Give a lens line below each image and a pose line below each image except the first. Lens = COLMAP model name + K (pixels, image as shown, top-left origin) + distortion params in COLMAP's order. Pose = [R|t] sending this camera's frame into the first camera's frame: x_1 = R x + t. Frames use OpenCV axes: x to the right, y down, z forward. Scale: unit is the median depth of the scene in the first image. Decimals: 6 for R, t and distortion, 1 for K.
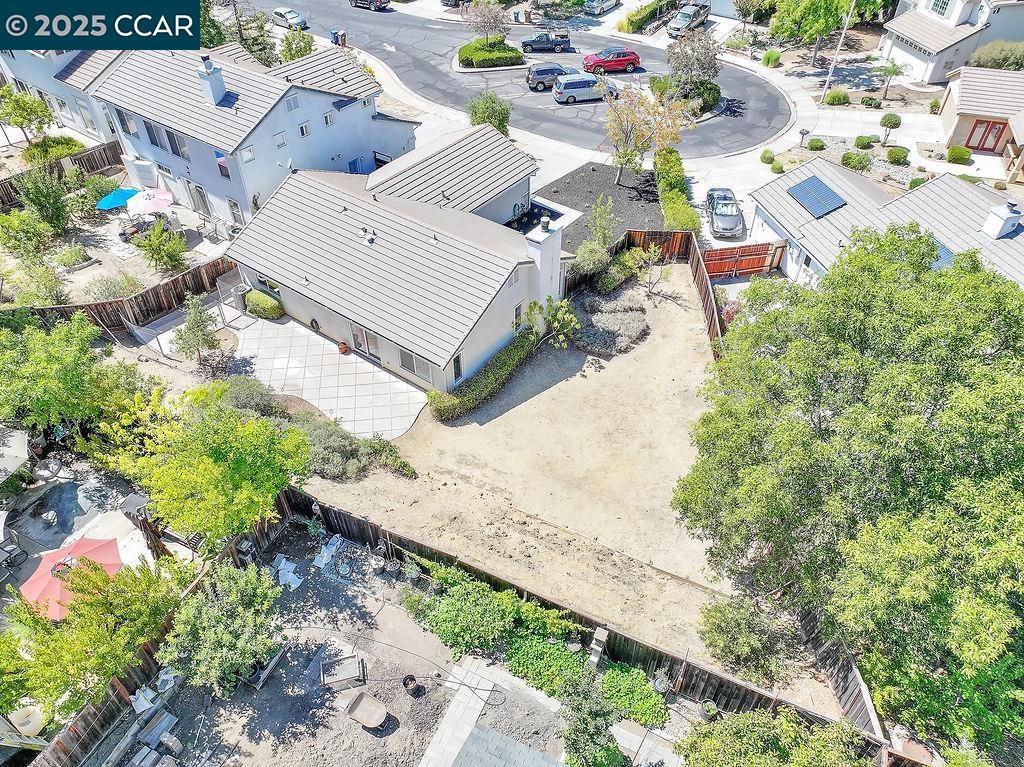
lens RADIAL K [[705.0, 0, 512.0], [0, 705.0, 383.5], [0, 0, 1]] dist [0.004617, 0.003131]
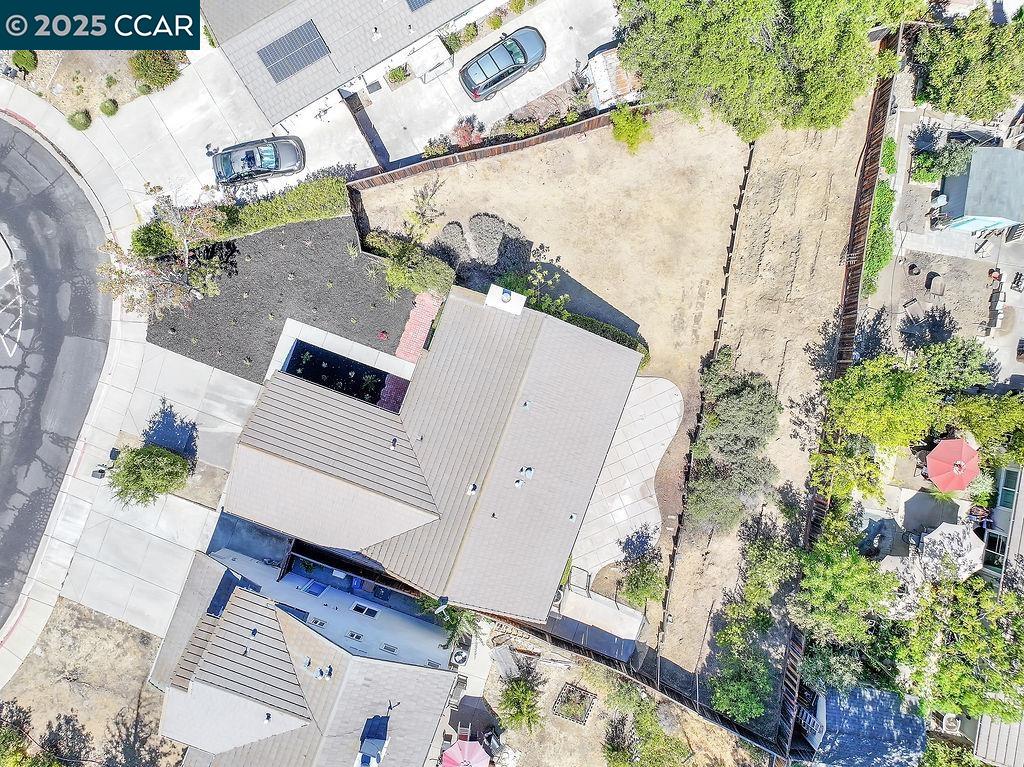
lens RADIAL K [[705.0, 0, 512.0], [0, 705.0, 383.5], [0, 0, 1]] dist [0.004617, 0.003131]
pose [[-0.283820, -0.958741, -0.016195, -0.086150], [0.668778, -0.210027, 0.713180, -1.478604], [-0.687156, 0.191584, 0.700794, 0.442841]]
